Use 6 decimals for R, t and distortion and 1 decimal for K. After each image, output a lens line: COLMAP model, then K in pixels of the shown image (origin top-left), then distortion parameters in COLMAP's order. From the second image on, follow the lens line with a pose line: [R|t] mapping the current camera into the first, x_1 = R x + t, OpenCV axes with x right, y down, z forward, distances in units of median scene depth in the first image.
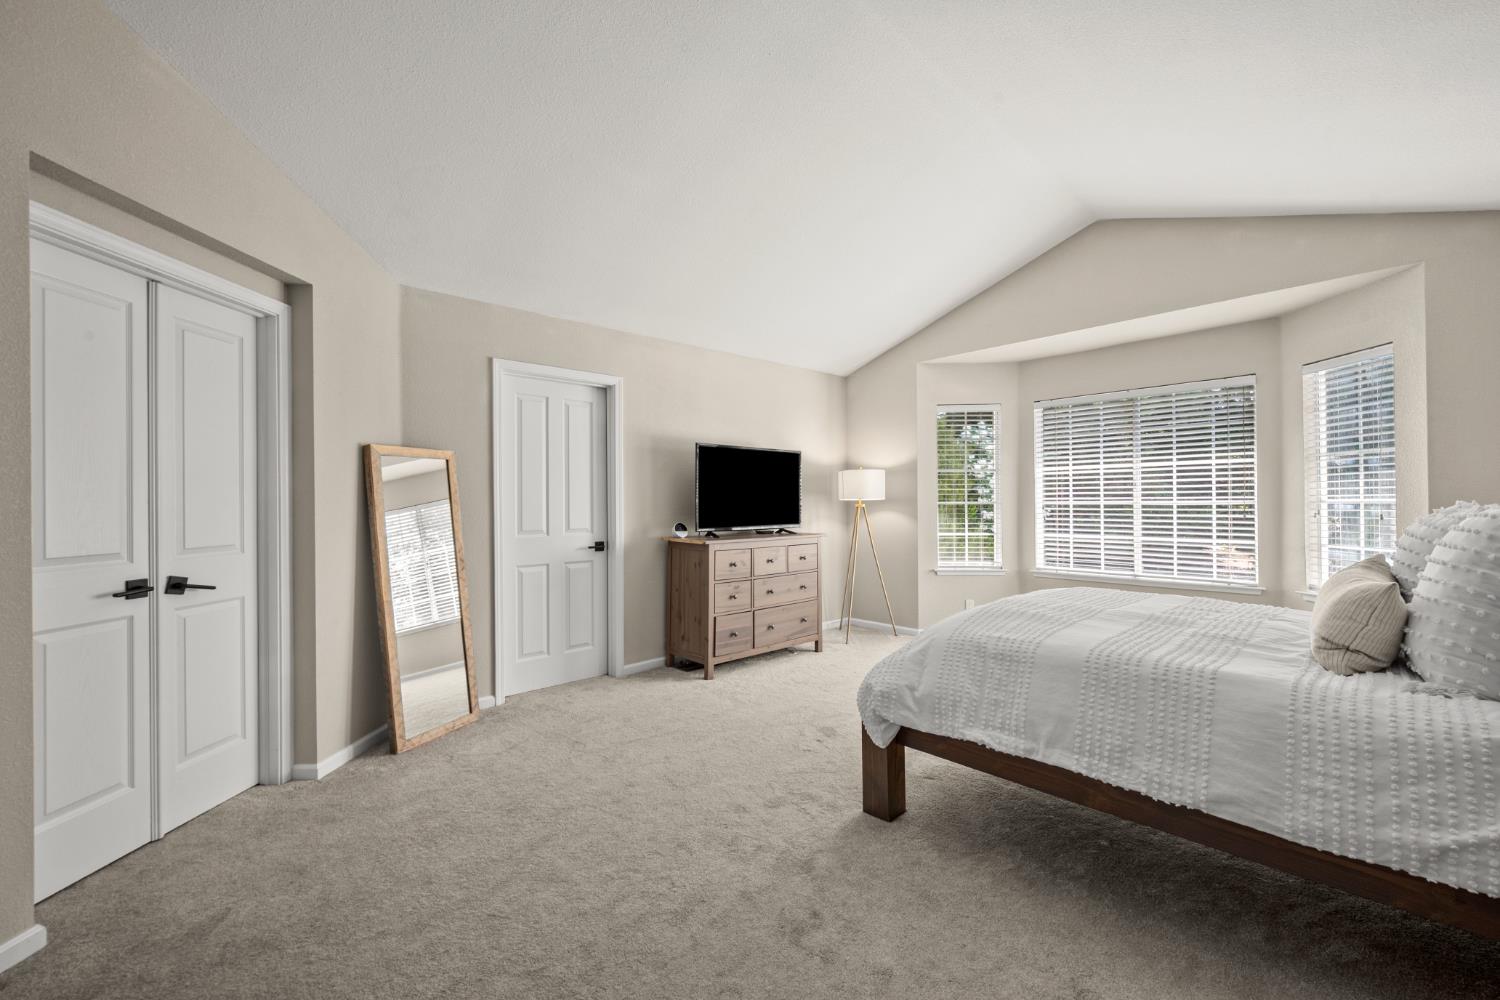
lens RADIAL K [[602.3, 0, 746.5], [0, 602.3, 503.3], [0, 0, 1]] dist [0.000859, 0.000393]
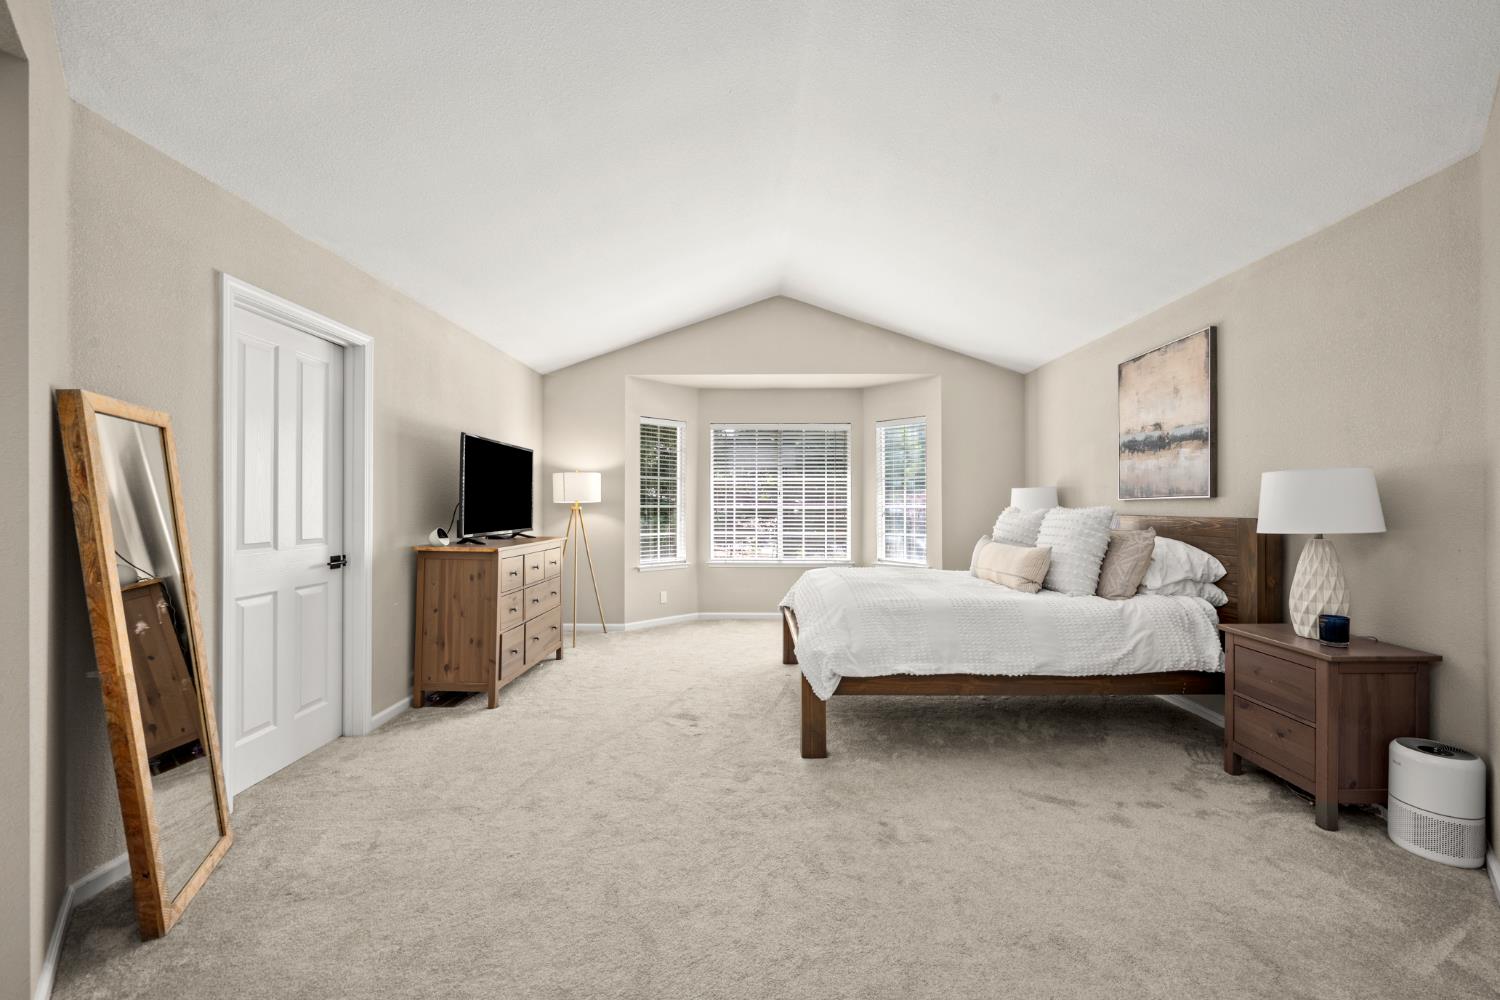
lens RADIAL K [[602.3, 0, 746.5], [0, 602.3, 503.3], [0, 0, 1]] dist [0.000859, 0.000393]
pose [[0.685206, 0.011041, 0.728266, -0.435820], [-0.005823, 0.999936, -0.009680, 0.004555], [-0.728326, 0.002392, 0.685226, 0.138058]]
